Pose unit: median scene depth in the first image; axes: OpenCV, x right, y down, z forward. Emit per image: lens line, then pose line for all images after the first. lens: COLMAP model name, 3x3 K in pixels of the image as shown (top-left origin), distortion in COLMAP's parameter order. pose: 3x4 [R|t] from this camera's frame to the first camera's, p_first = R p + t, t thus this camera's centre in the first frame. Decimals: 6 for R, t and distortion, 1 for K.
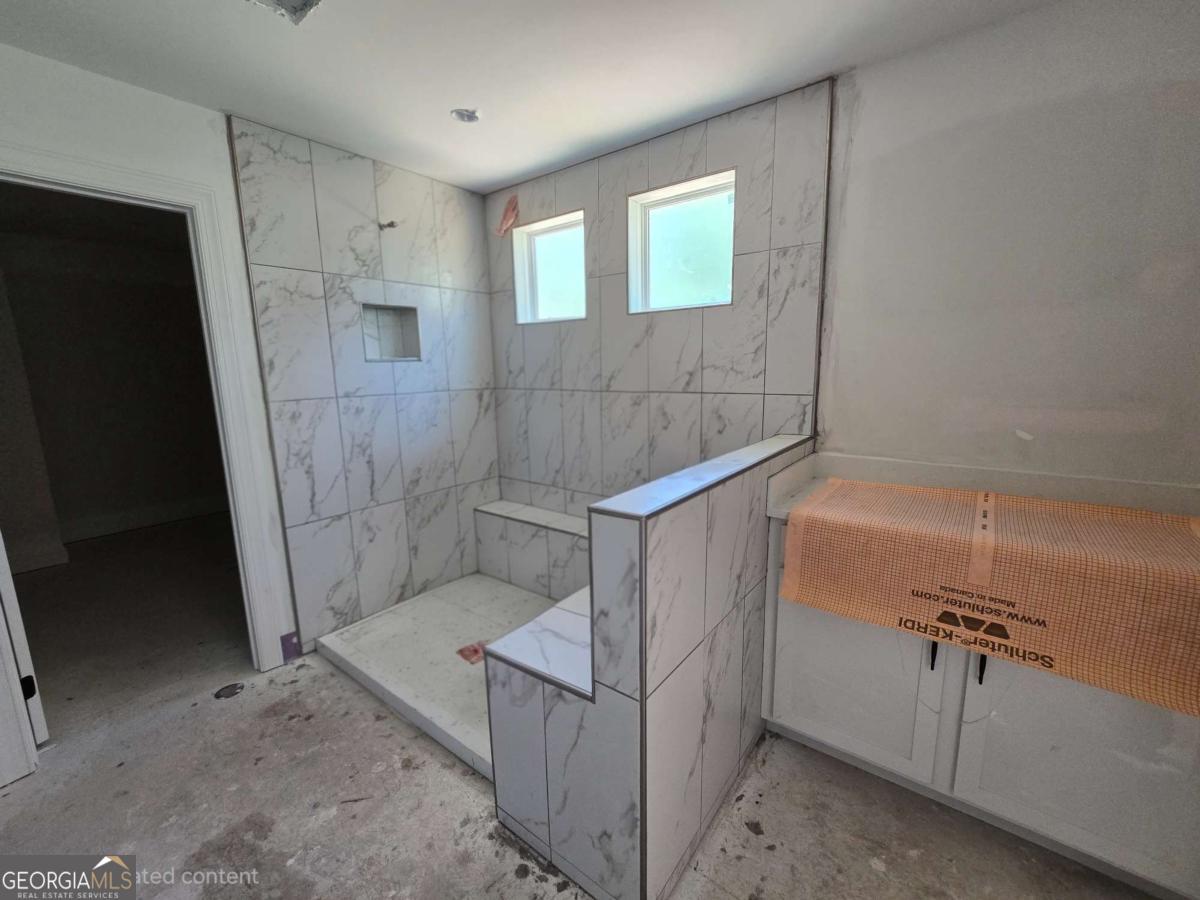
lens RADIAL K [[492.1, 0, 601.5], [0, 492.1, 450.0], [0, 0, 1]] dist [-0.003550, 0.000677]
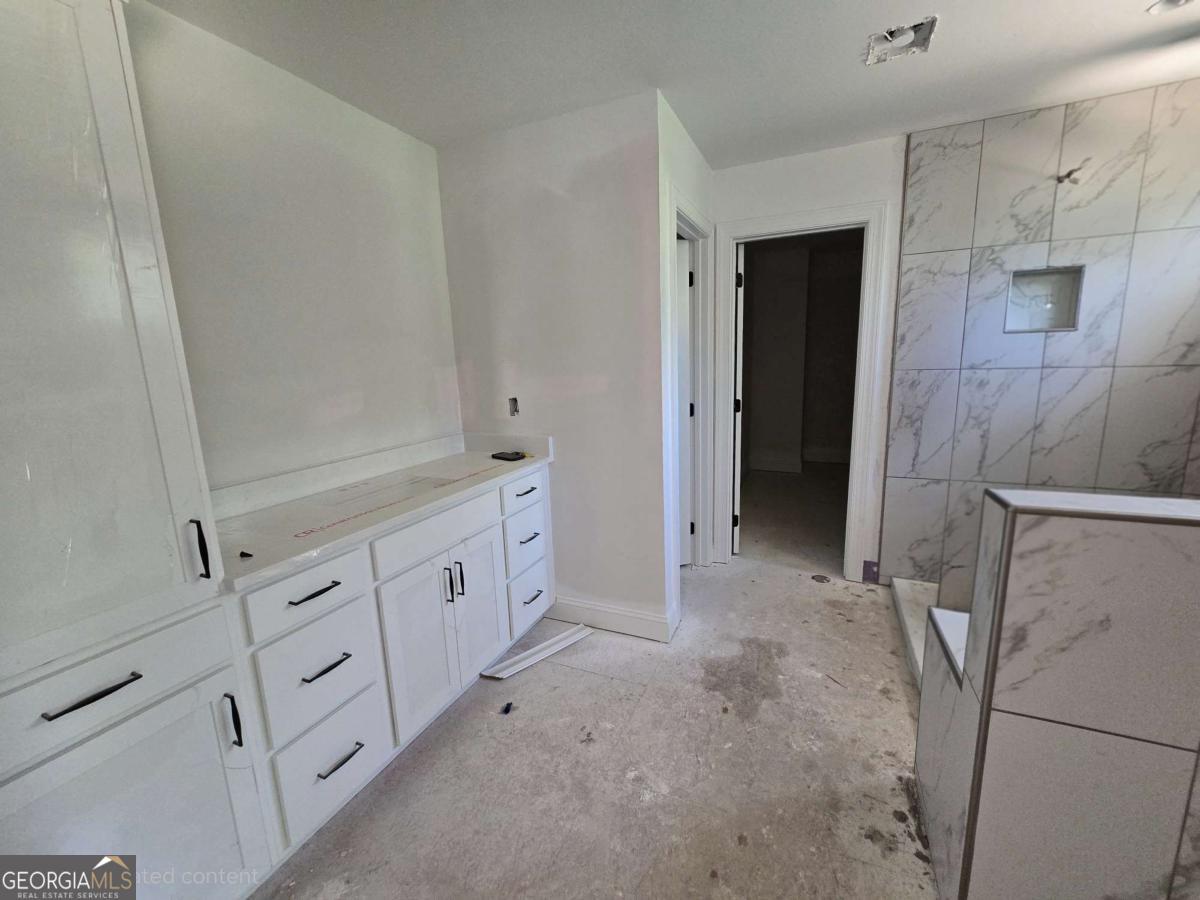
lens RADIAL K [[492.1, 0, 601.5], [0, 492.1, 450.0], [0, 0, 1]] dist [-0.003550, 0.000677]
pose [[0.236110, 0.191068, -0.952757, 0.336239], [-0.135483, 0.977375, 0.162430, -0.005574], [0.962235, 0.090731, 0.256654, 0.014510]]
